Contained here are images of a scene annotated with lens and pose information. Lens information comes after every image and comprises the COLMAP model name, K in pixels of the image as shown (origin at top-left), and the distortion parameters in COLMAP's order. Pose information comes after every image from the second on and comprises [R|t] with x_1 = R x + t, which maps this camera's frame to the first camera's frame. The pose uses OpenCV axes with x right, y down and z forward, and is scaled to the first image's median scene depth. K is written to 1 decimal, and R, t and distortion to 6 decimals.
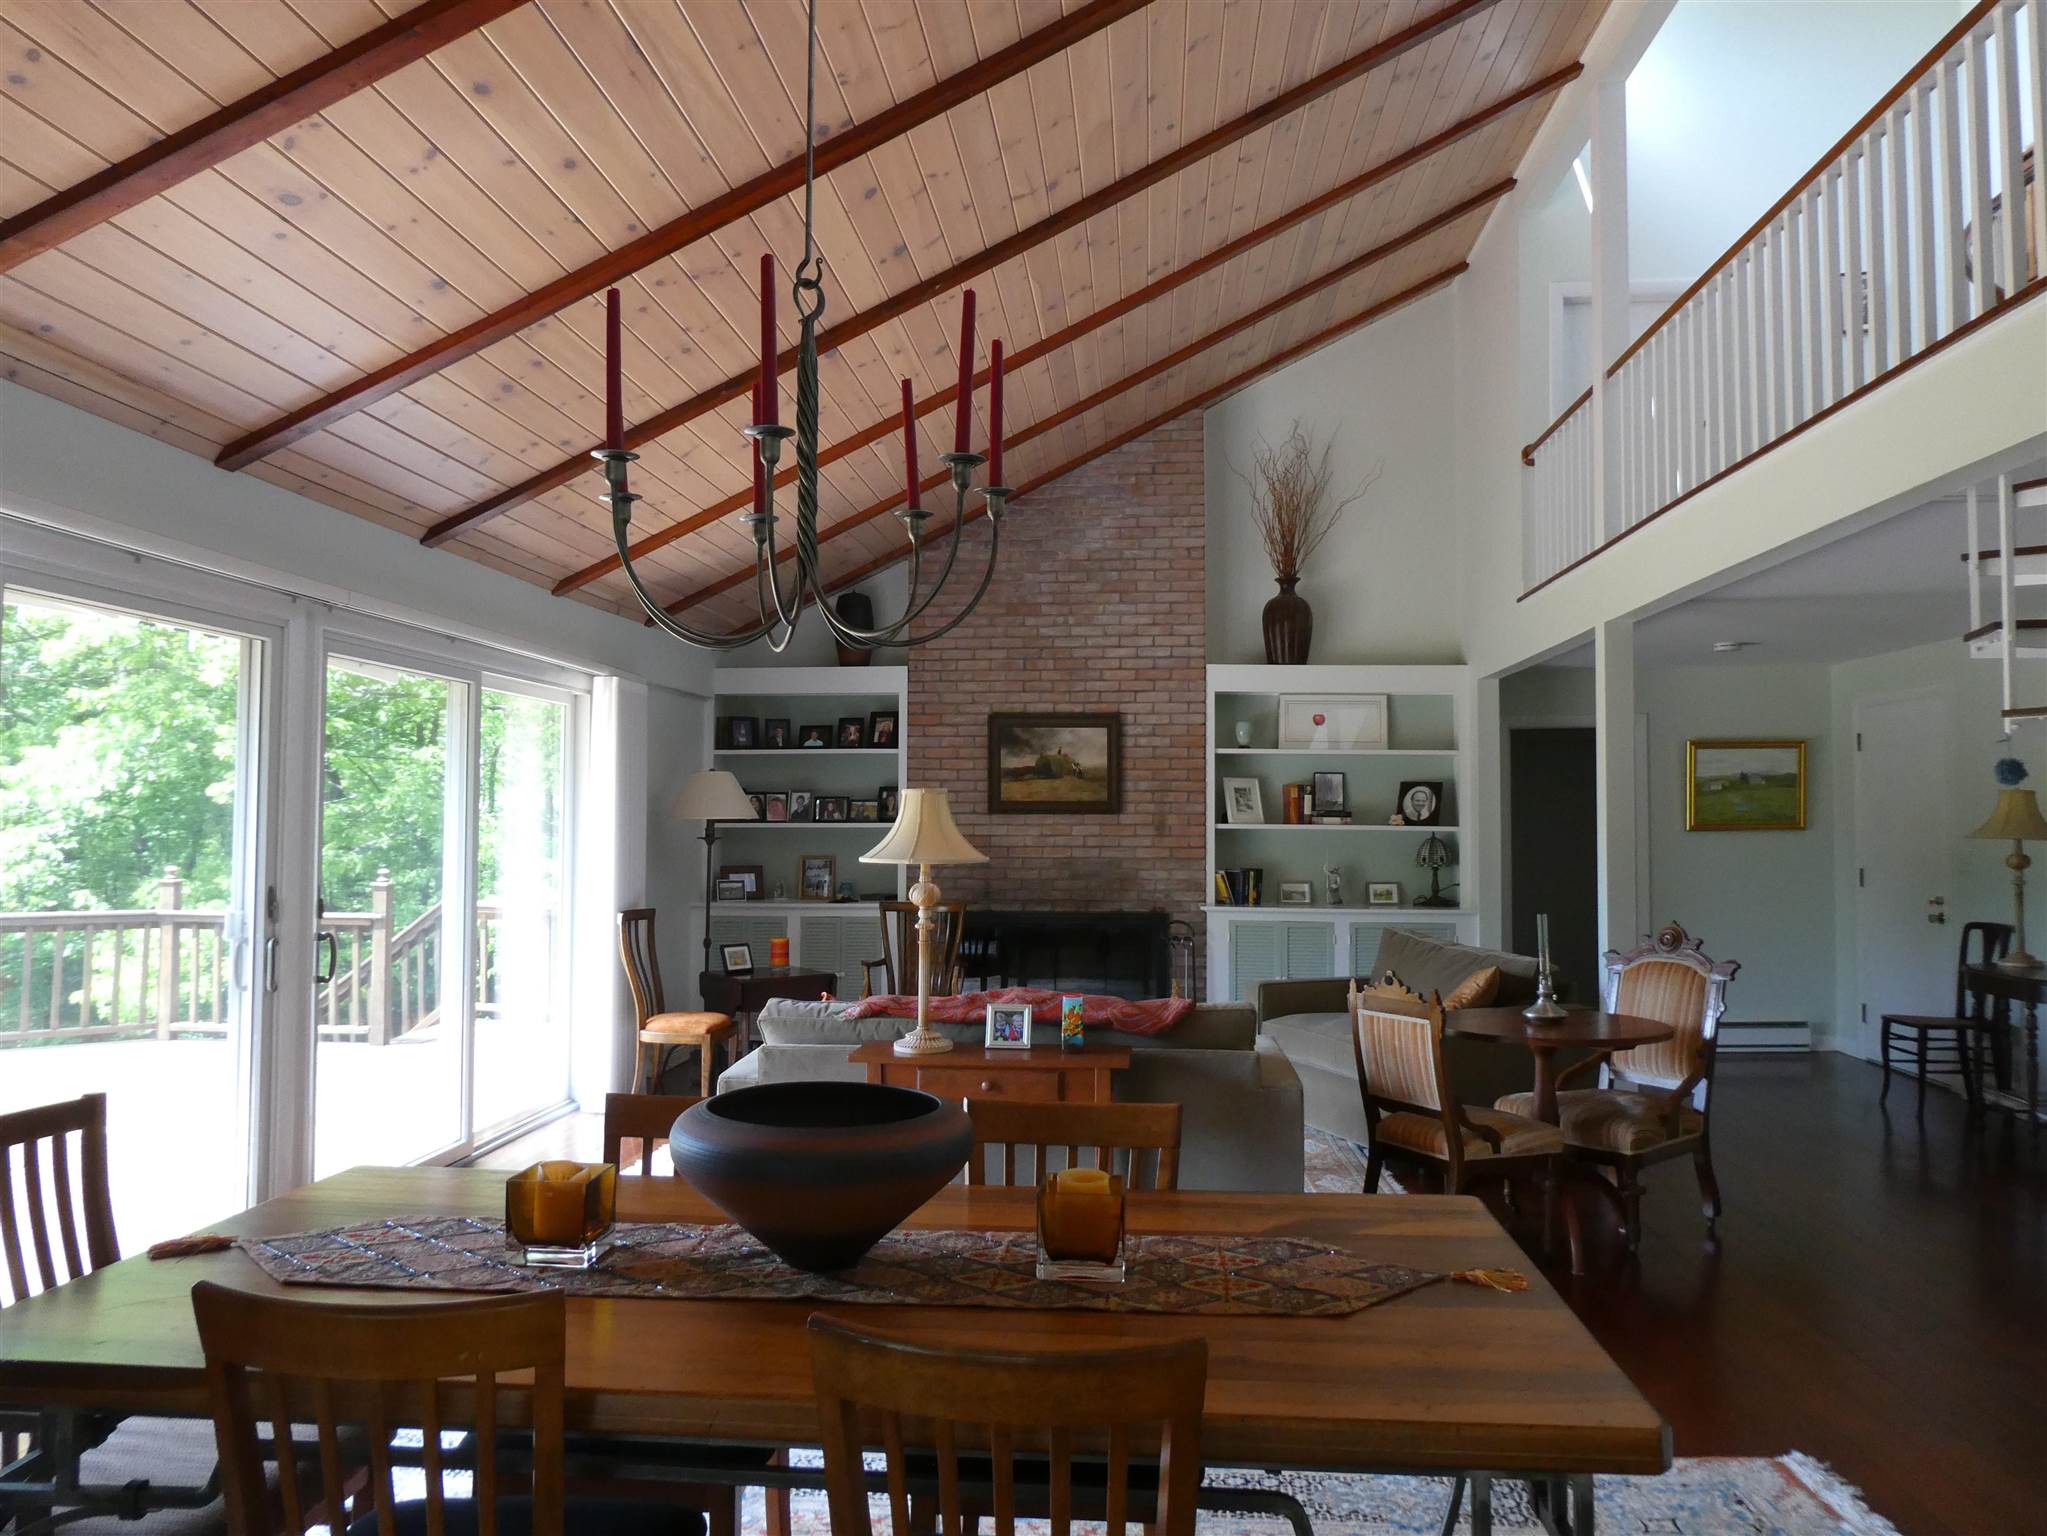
lens RADIAL K [[1504.9, 0, 1017.7], [0, 1504.9, 762.0], [0, 0, 1]] dist [-0.028117, 0.002388]
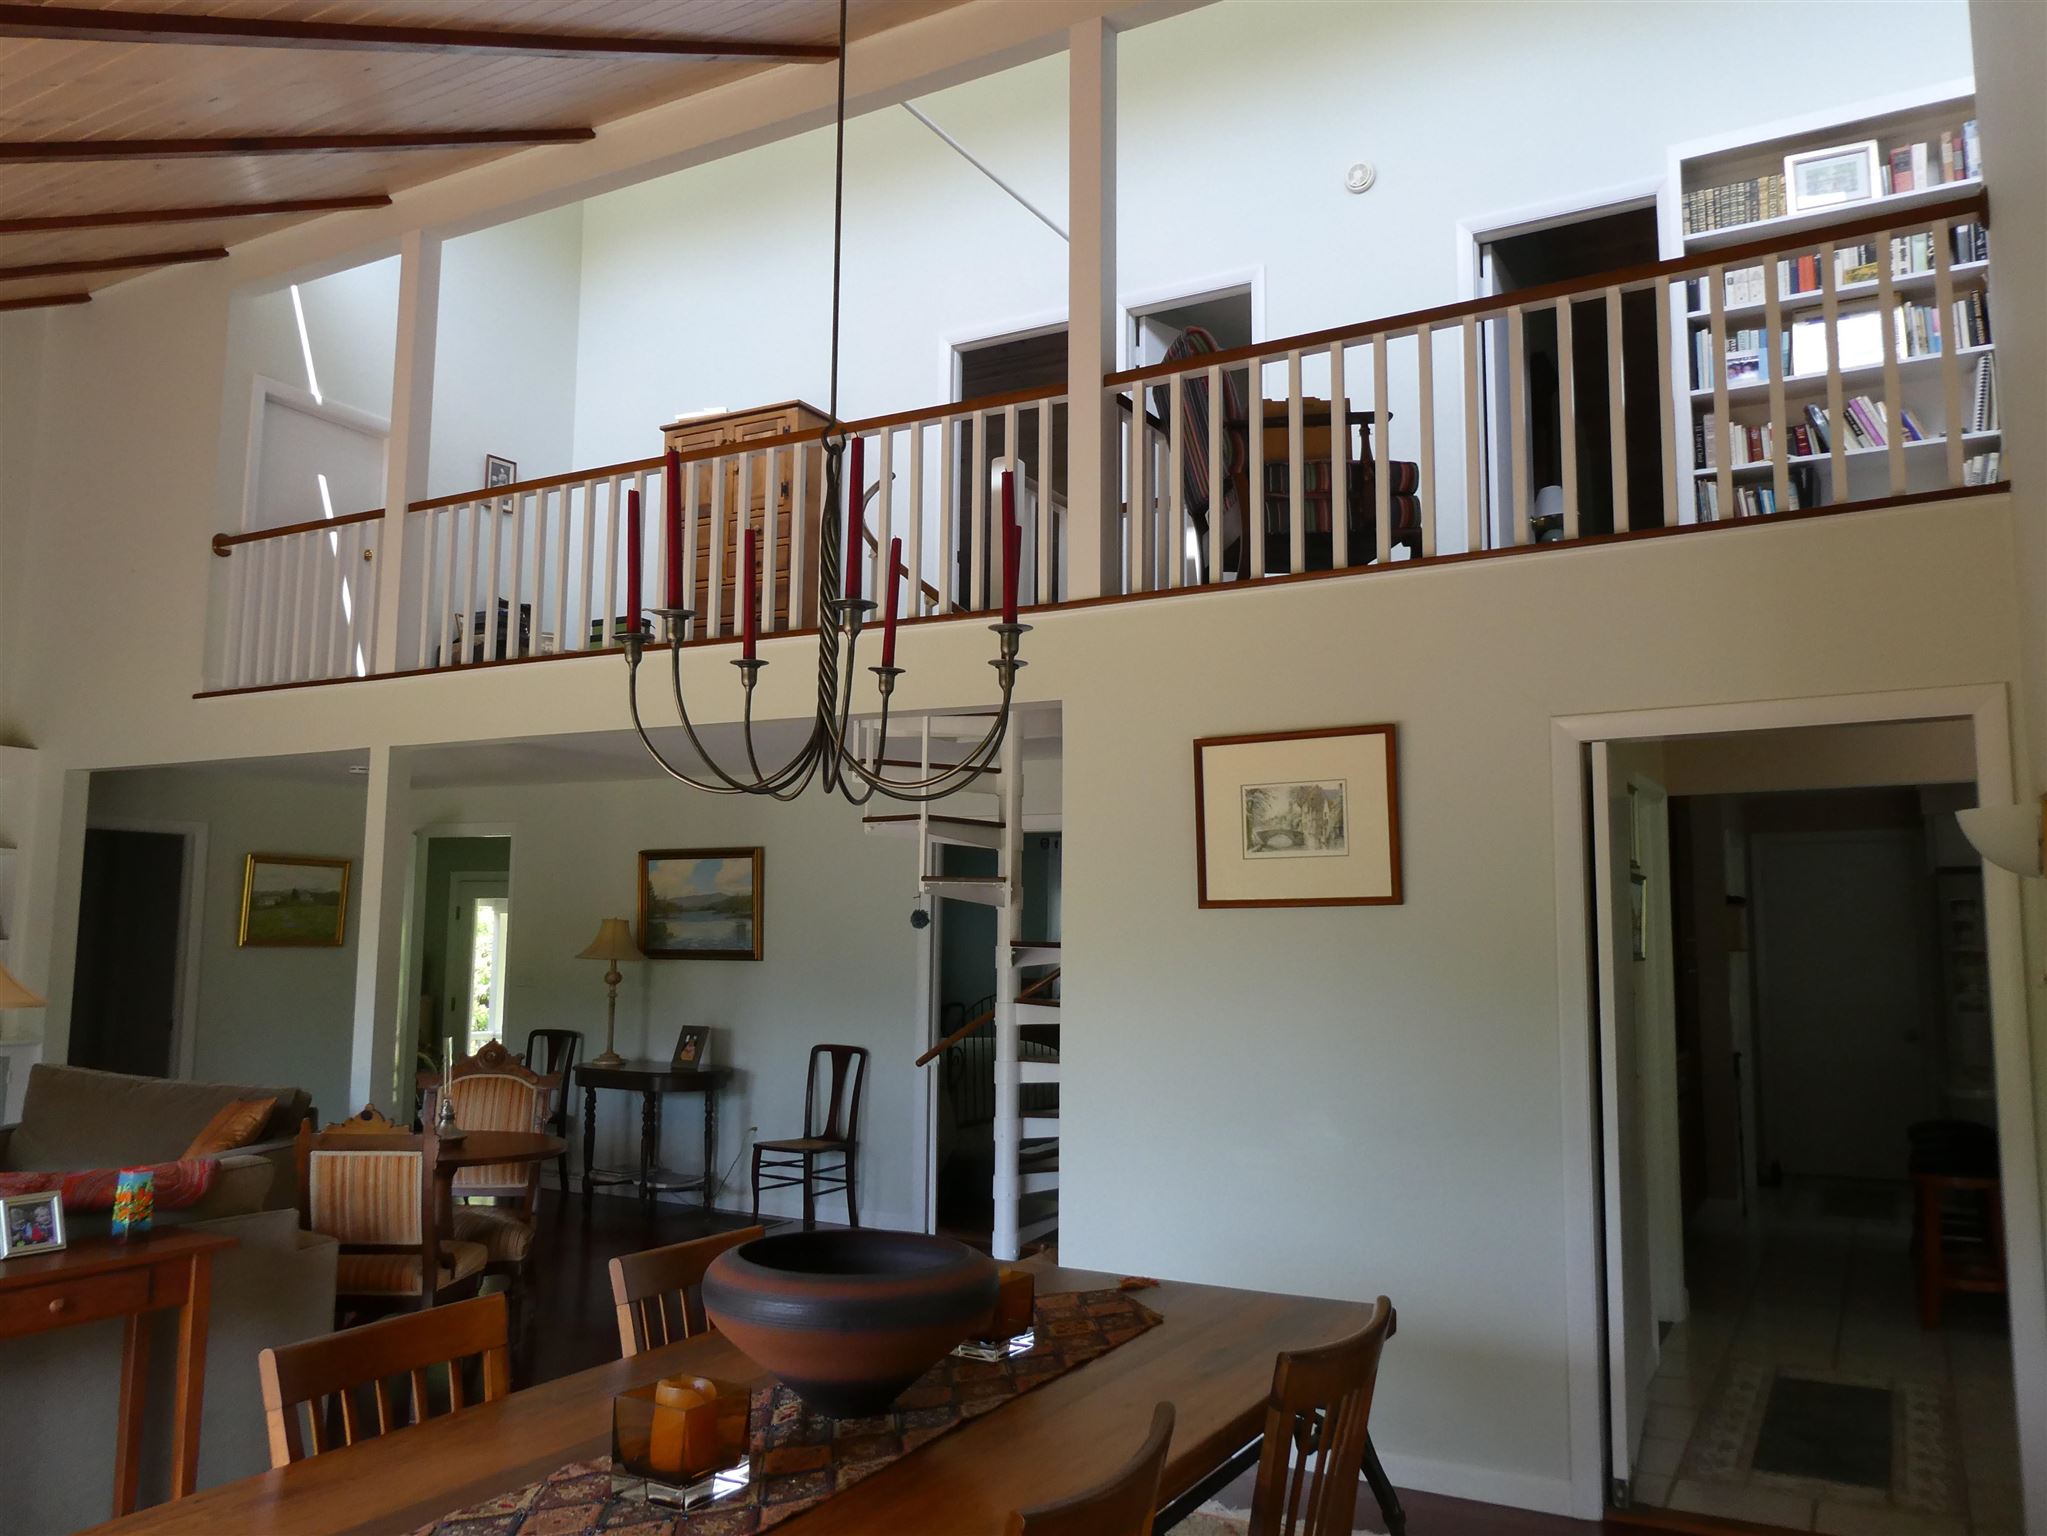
lens RADIAL K [[1504.9, 0, 1027.9], [0, 1504.9, 789.9], [0, 0, 1]] dist [-0.028117, 0.002388]
pose [[0.371037, 0.103706, 0.922809, -0.372086], [-0.057015, 0.994414, -0.088829, 0.002650], [-0.926866, -0.019655, 0.374877, 0.211258]]
